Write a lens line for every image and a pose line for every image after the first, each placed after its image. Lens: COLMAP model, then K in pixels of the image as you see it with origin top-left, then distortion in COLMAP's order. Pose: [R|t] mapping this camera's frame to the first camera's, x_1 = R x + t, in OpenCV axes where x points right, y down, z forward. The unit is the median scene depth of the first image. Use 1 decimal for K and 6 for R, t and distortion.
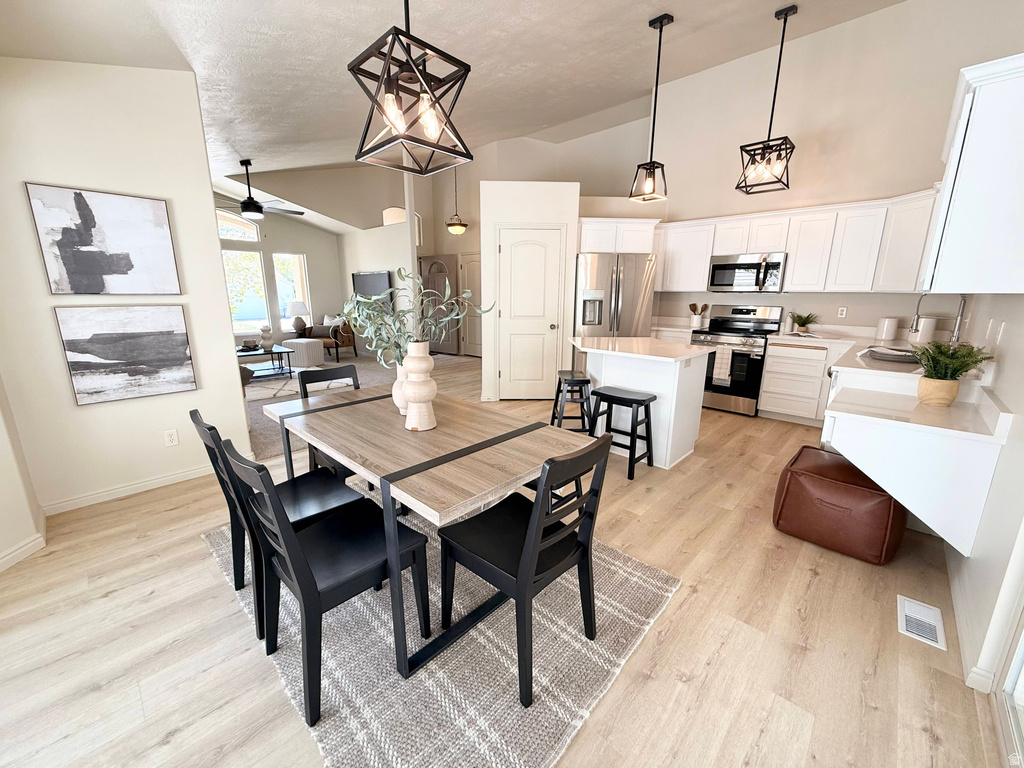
lens RADIAL K [[405.4, 0, 507.3], [0, 405.4, 383.9], [0, 0, 1]] dist [0.000223, 0.000213]
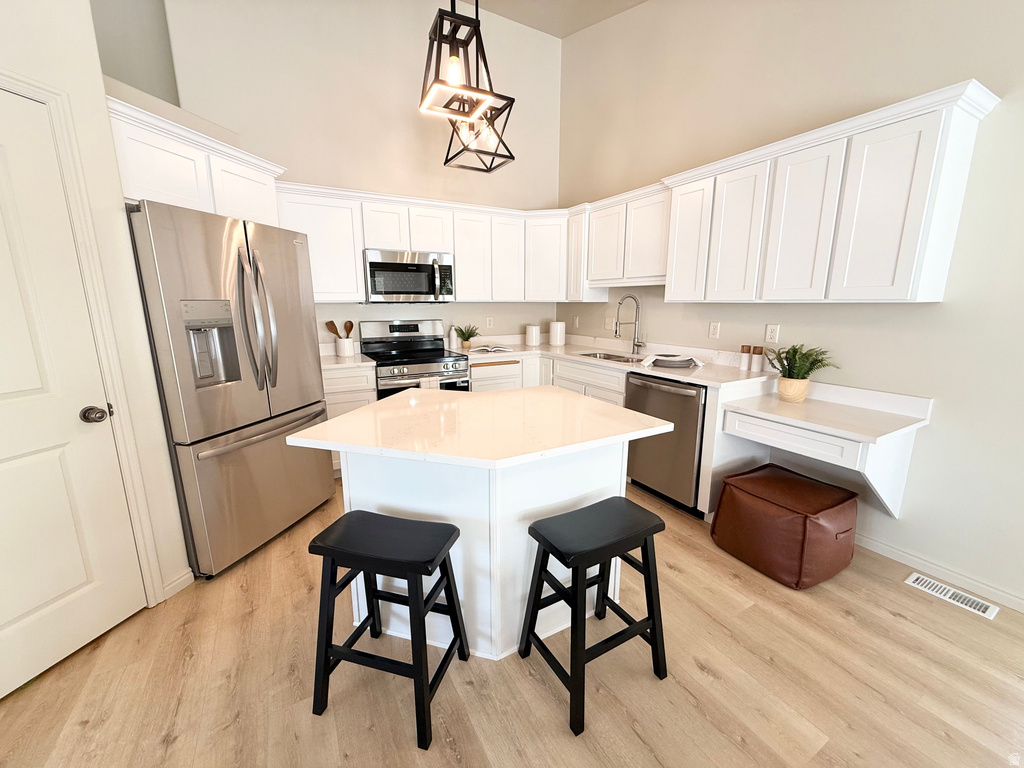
lens RADIAL K [[405.4, 0, 512.1], [0, 405.4, 385.9], [0, 0, 1]] dist [0.000223, 0.000213]
pose [[0.290510, -0.201002, 0.935522, -0.101391], [0.218519, 0.965789, 0.139648, -0.154190], [-0.931587, 0.163860, 0.324494, 0.659442]]
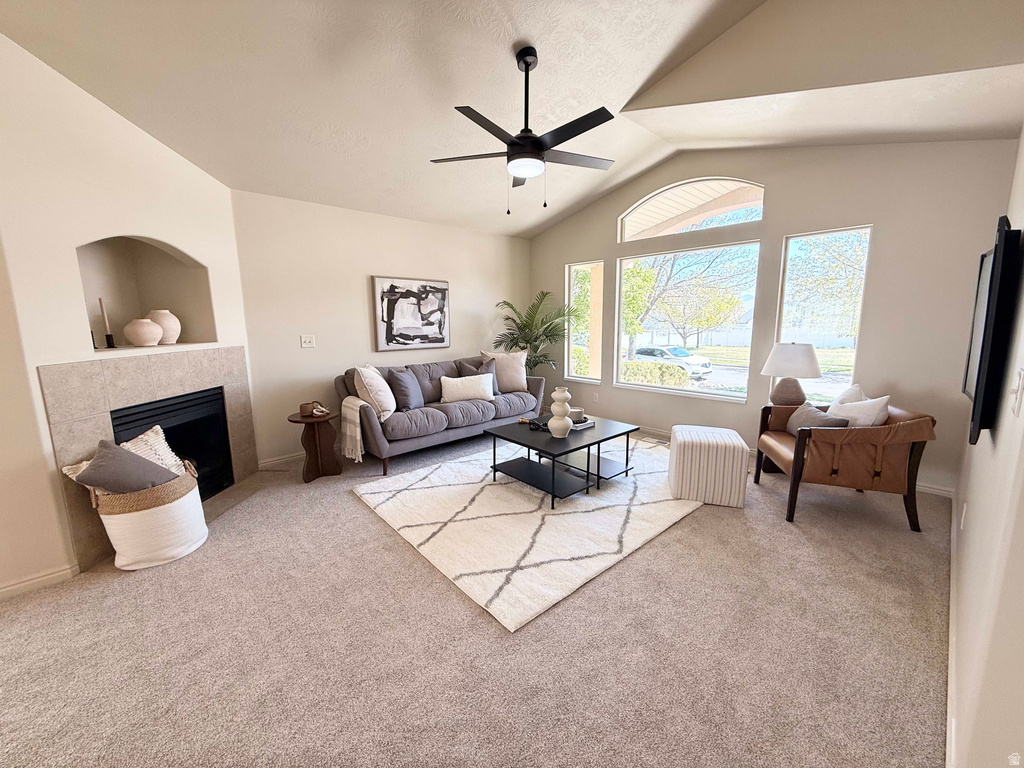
lens RADIAL K [[405.4, 0, 509.9], [0, 405.4, 385.6], [0, 0, 1]] dist [0.000223, 0.000213]
pose [[-0.067553, 0.161205, -0.984606, -0.136766], [-0.214600, 0.961414, 0.172131, -0.307897], [0.974363, 0.222925, -0.030352, 1.318769]]
